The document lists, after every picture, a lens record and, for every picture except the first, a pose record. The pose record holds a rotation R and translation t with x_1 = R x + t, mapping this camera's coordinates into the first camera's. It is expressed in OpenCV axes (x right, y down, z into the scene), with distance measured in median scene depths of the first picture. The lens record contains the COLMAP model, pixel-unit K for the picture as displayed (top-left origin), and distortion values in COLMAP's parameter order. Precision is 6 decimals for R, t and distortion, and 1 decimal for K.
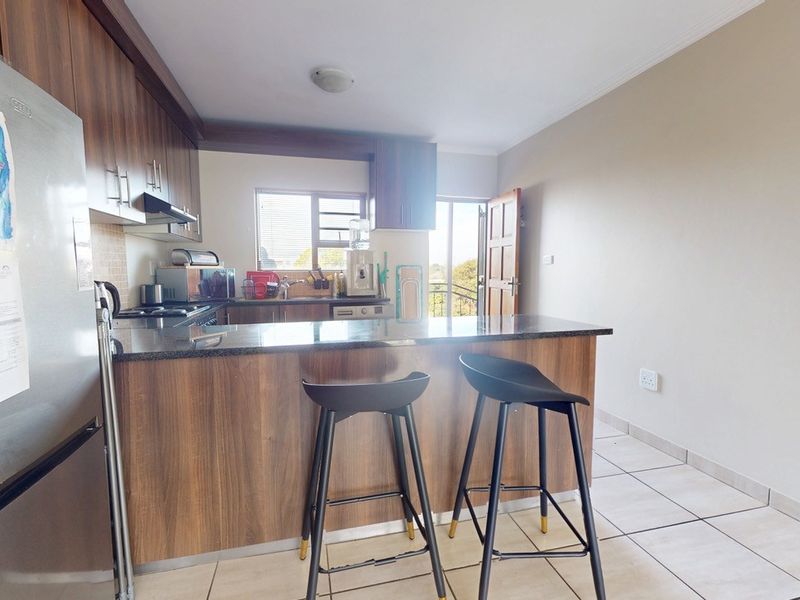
lens RADIAL K [[390.3, 0, 400.2], [0, 390.3, 300.7], [0, 0, 1]] dist [-0.000161, -0.002242]
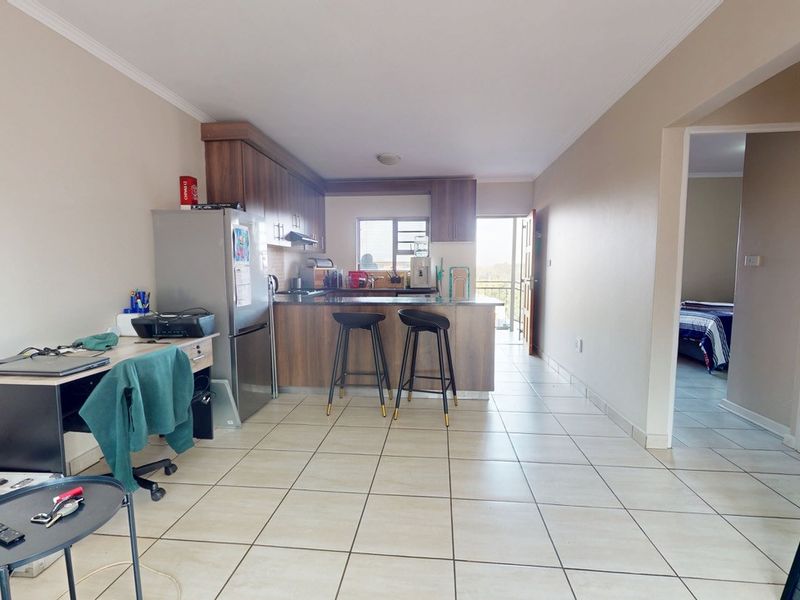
lens RADIAL K [[390.3, 0, 399.9], [0, 390.3, 303.1], [0, 0, 1]] dist [-0.000161, -0.002242]
pose [[0.940029, 0.029974, -0.339775, 0.335789], [-0.028908, 0.999548, 0.008199, 0.035243], [0.339867, 0.002115, 0.940471, -0.414283]]
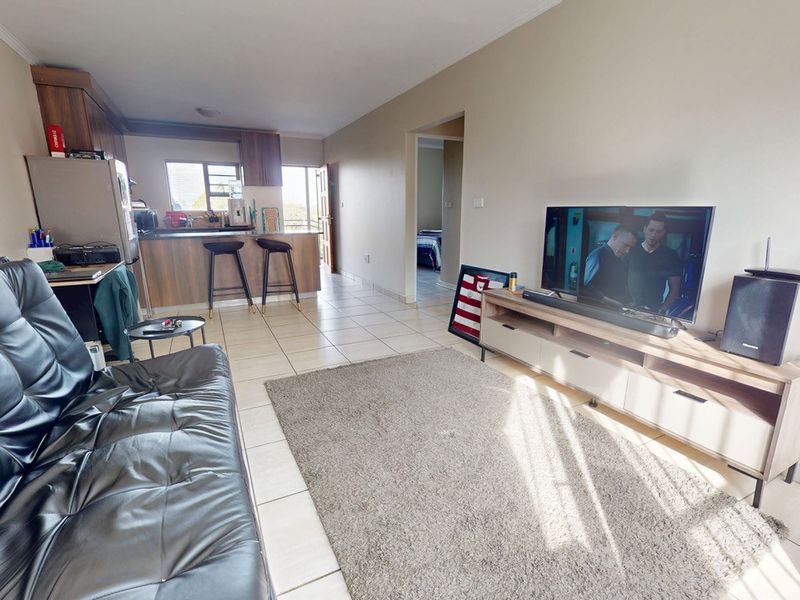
lens RADIAL K [[390.3, 0, 397.6], [0, 390.3, 302.3], [0, 0, 1]] dist [-0.000161, -0.002242]
pose [[0.977879, -0.049084, 0.203332, 0.224338], [0.018208, 0.988363, 0.151020, 0.075398], [-0.208379, -0.143977, 0.967393, -0.888275]]
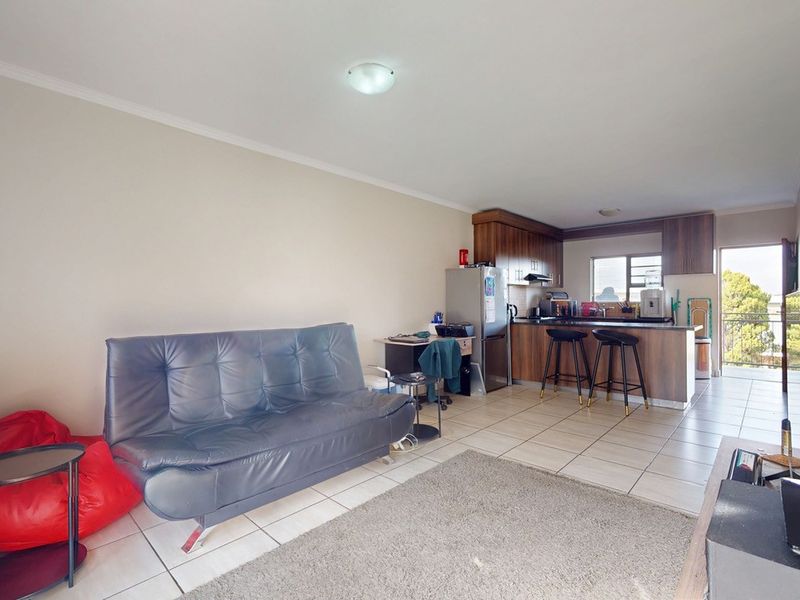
lens RADIAL K [[390.3, 0, 398.8], [0, 390.3, 301.5], [0, 0, 1]] dist [-0.000161, -0.002242]
pose [[0.532611, -0.000129, -0.846360, 0.719571], [-0.068869, 0.996677, -0.043490, 0.063707], [0.843554, 0.081451, 0.530832, -0.743911]]
